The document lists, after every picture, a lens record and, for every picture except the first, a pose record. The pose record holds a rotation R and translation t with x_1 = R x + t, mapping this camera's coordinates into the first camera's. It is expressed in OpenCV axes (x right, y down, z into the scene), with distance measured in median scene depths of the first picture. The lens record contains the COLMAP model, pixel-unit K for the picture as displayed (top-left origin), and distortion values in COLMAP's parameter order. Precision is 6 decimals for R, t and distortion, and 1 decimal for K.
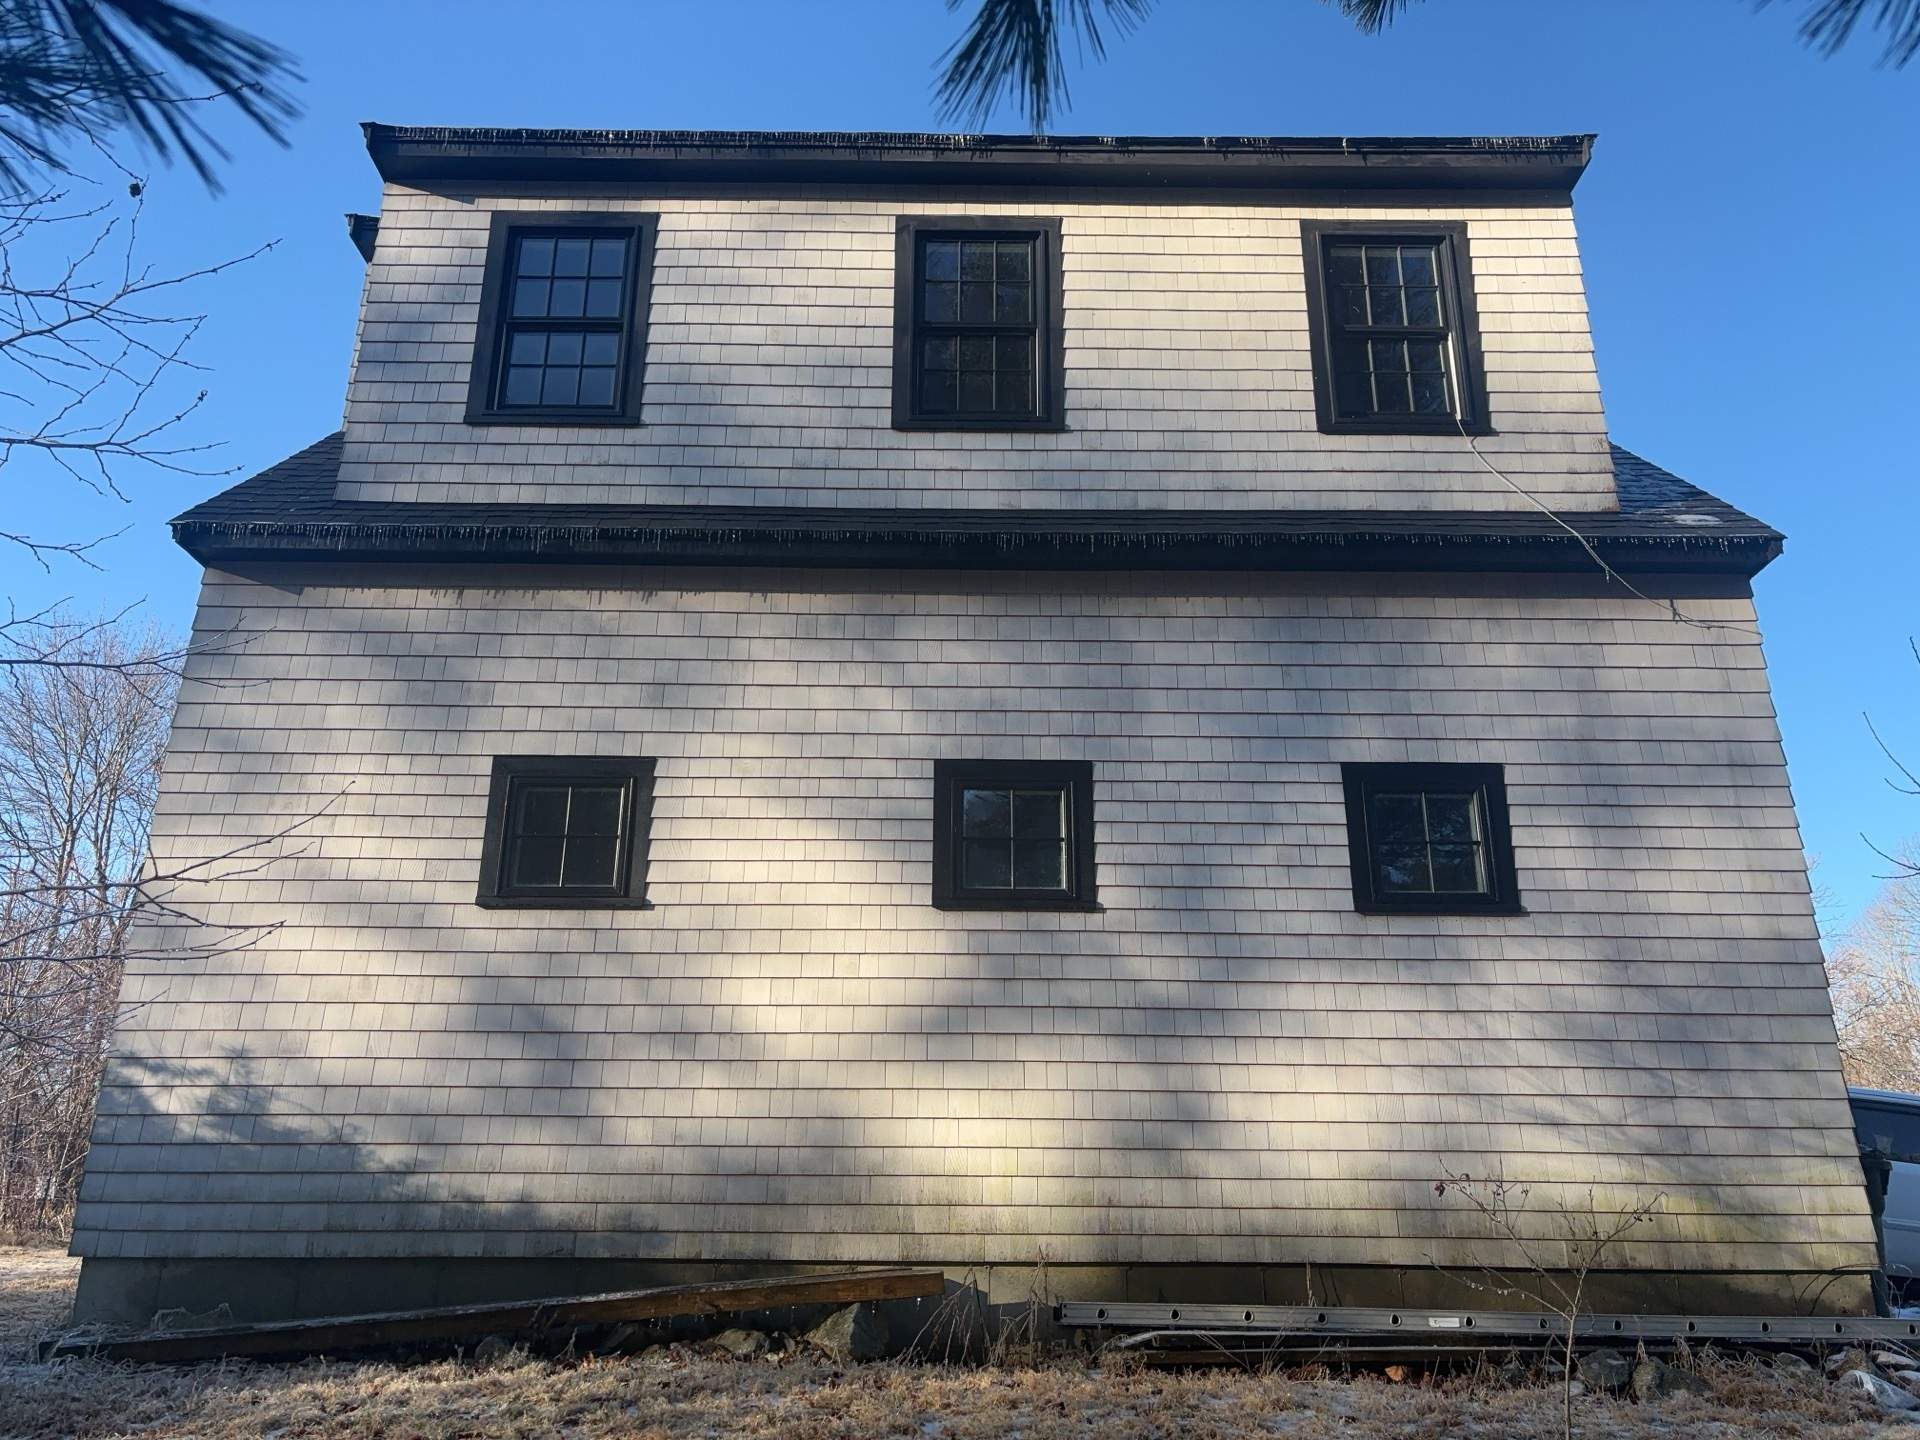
lens RADIAL K [[1323.0, 0, 960.8], [0, 1323.0, 699.7], [0, 0, 1]] dist [0.002147, 0.011781]
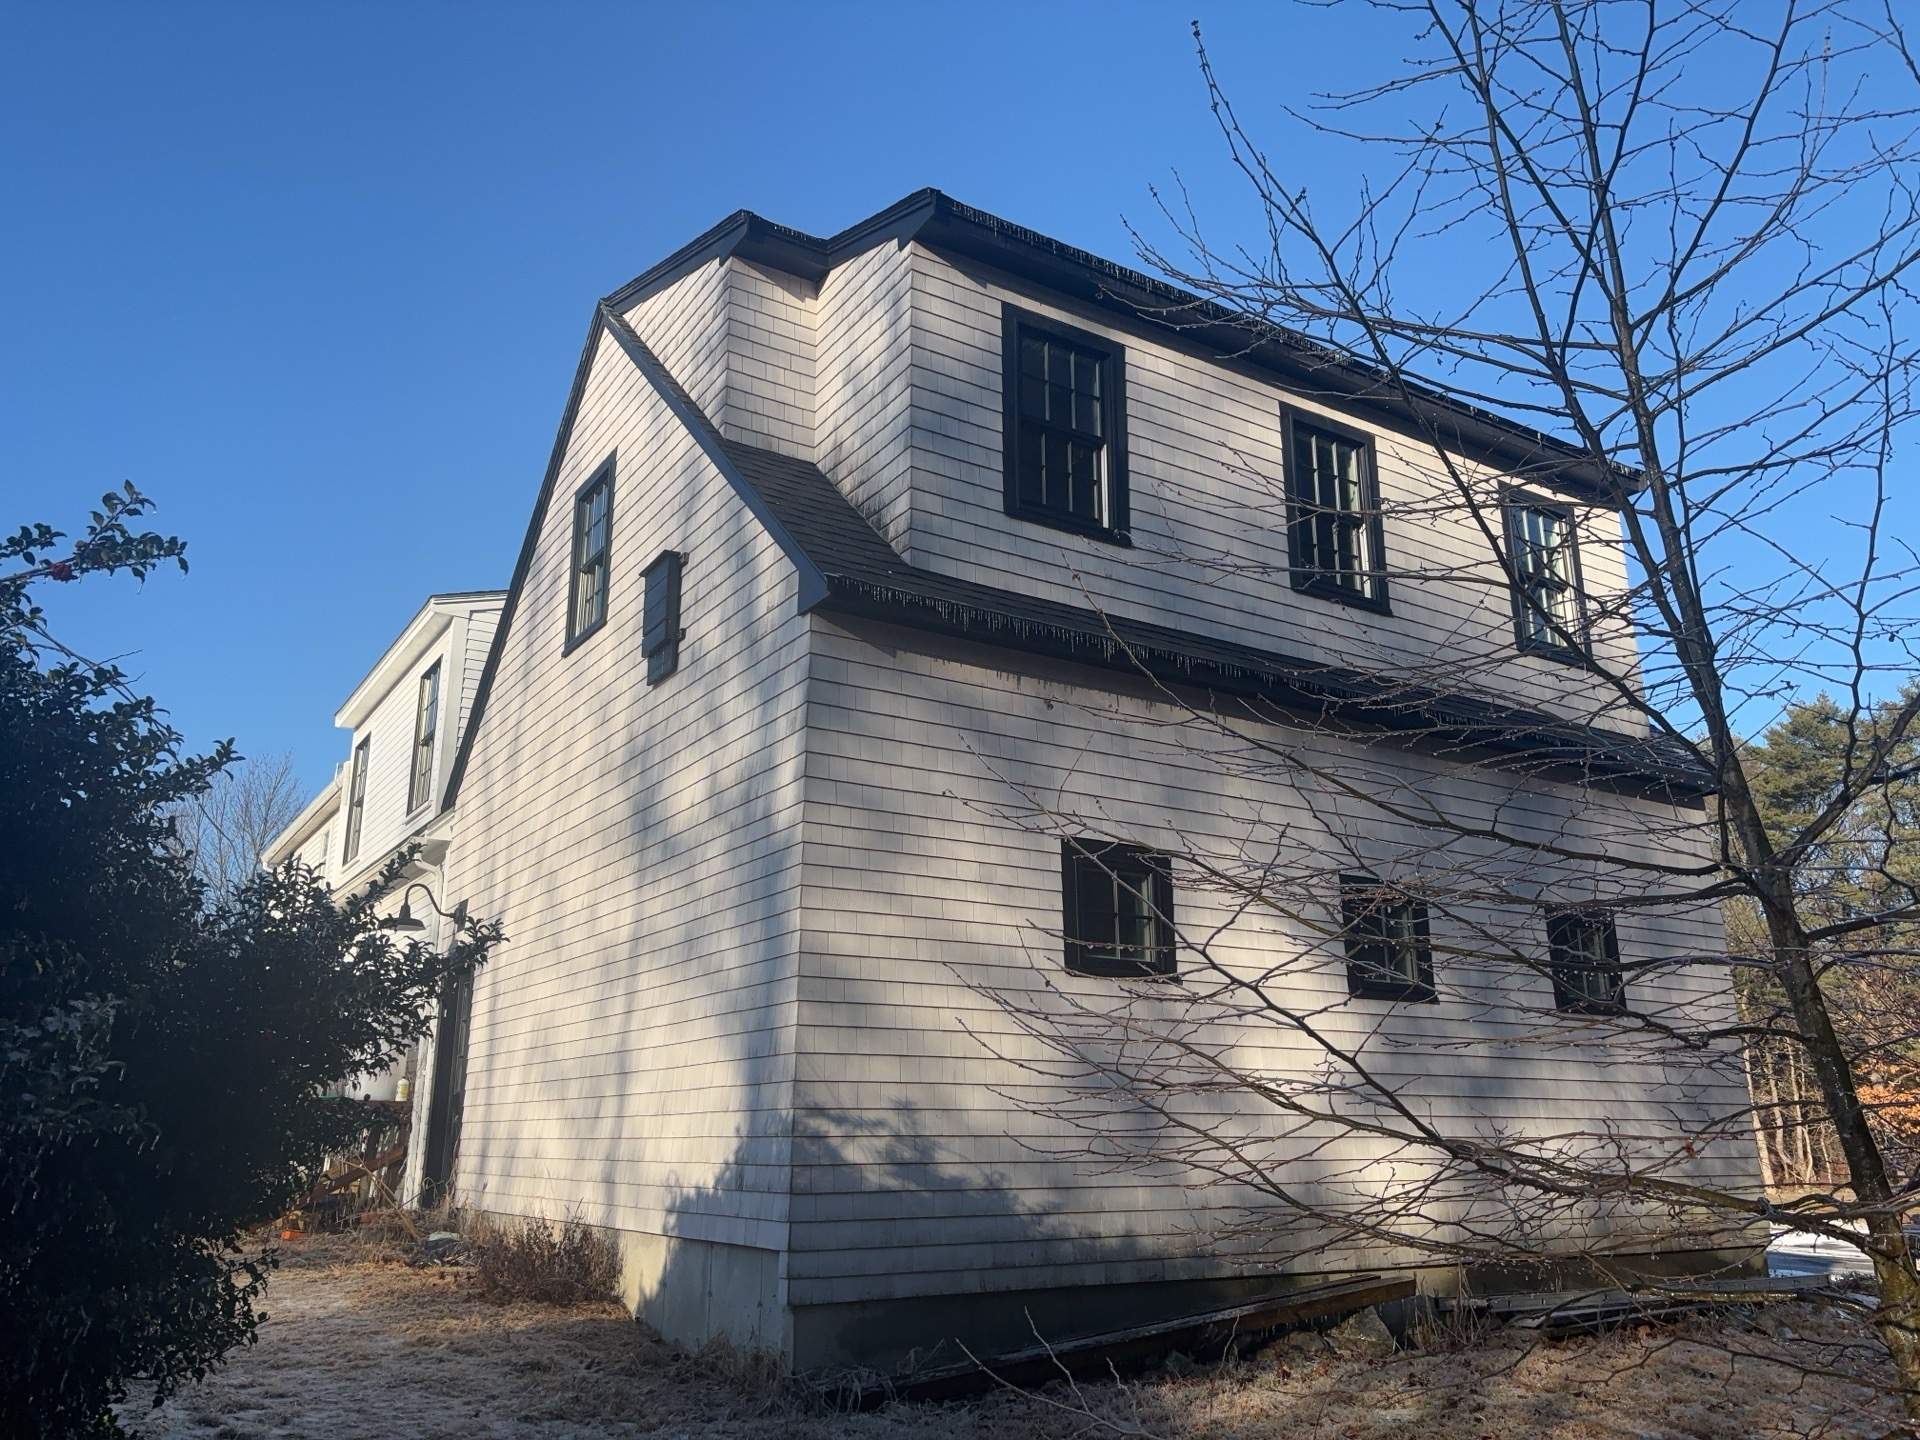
lens RADIAL K [[1459.5, 0, 955.7], [0, 1459.5, 732.4], [0, 0, 1]] dist [0.028575, -0.020336]
pose [[0.848228, 0.136791, 0.511661, -1.090975], [-0.151851, 0.988325, -0.012489, -0.015759], [-0.507395, -0.067103, 0.859097, 0.006024]]
